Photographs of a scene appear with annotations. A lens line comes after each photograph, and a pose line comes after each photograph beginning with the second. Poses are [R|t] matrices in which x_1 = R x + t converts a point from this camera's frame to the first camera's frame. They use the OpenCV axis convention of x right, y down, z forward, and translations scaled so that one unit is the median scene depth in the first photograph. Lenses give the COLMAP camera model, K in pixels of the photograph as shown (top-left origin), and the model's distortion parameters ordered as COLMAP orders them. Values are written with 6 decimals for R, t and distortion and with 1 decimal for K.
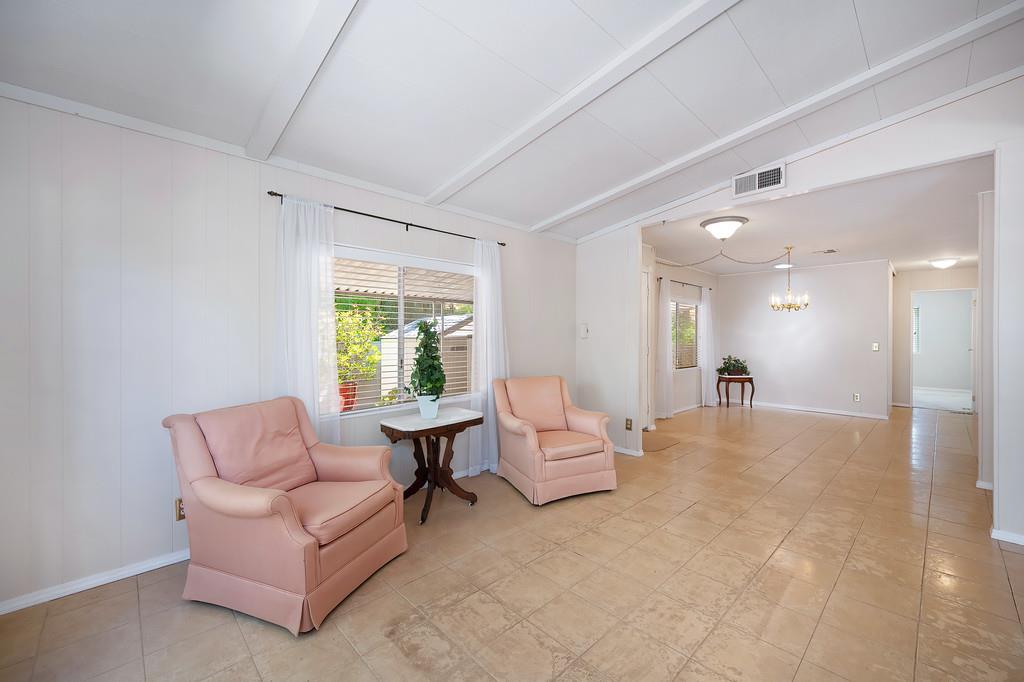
lens RADIAL K [[413.7, 0, 512.5], [0, 413.7, 326.8], [0, 0, 1]] dist [0.002520, 0.001022]
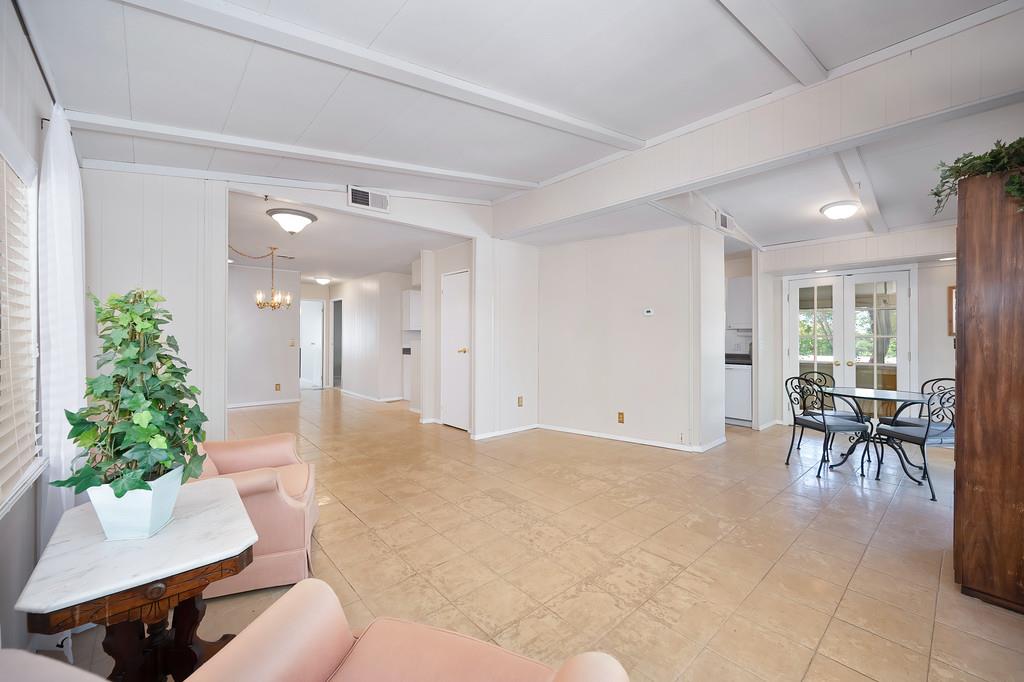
lens RADIAL K [[406.5, 0, 525.4], [0, 406.5, 332.1], [0, 0, 1]] dist [0.000686, -0.000030]
pose [[0.022093, 0.006988, 0.999731, -0.684370], [-0.026126, 0.999638, -0.006410, 0.016550], [-0.999414, -0.025978, 0.022267, 0.709169]]
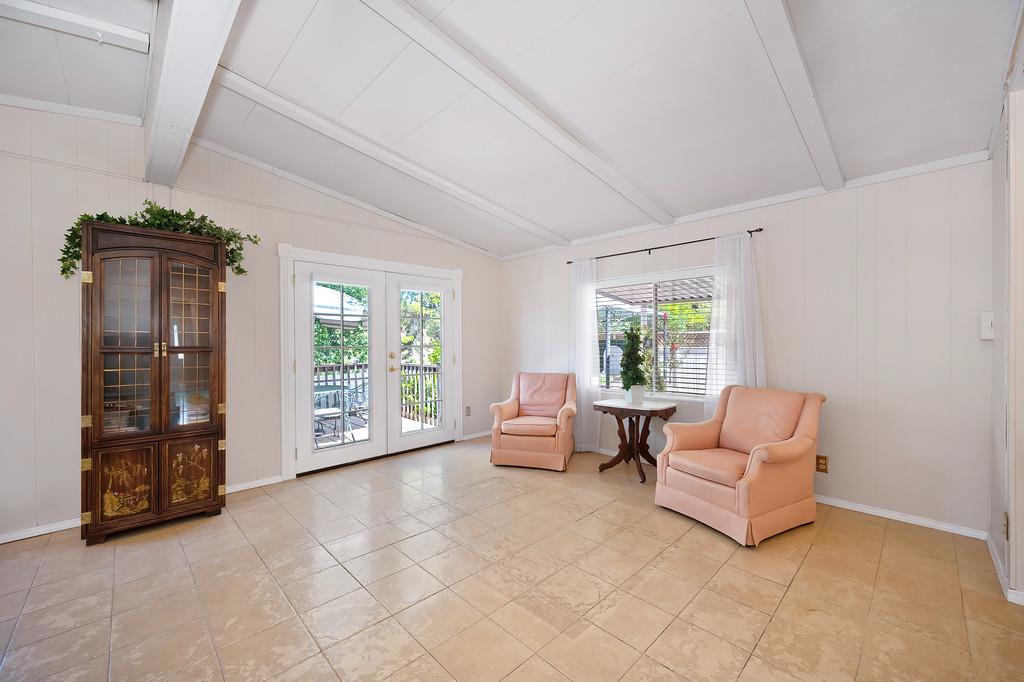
lens RADIAL K [[401.9, 0, 524.0], [0, 401.9, 341.8], [0, 0, 1]] dist [0.000012, -0.000008]
pose [[0.018144, 0.000972, -0.999835, 1.176160], [0.029817, 0.999554, 0.001513, 0.019701], [0.999391, -0.029840, 0.018107, 0.741905]]
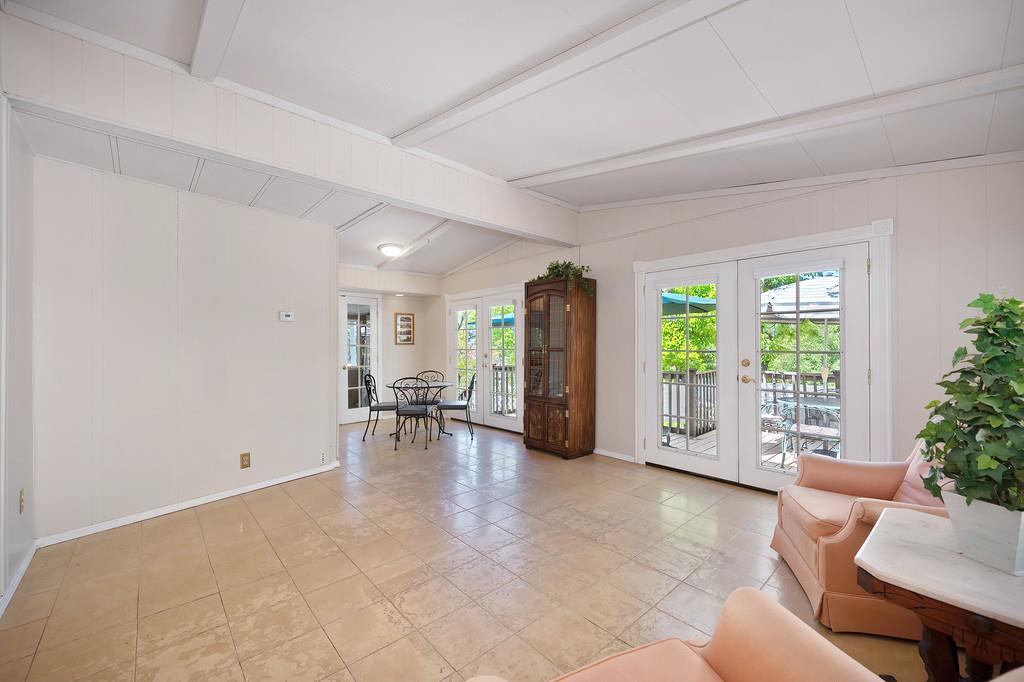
lens RADIAL K [[406.5, 0, 508.6], [0, 406.5, 341.9], [0, 0, 1]] dist [0.003557, 0.000137]
pose [[-0.999433, 0.000391, 0.033668, 0.255604], [-0.000669, 0.999505, -0.031454, 0.037737], [-0.033664, -0.031459, -0.998938, 1.590045]]
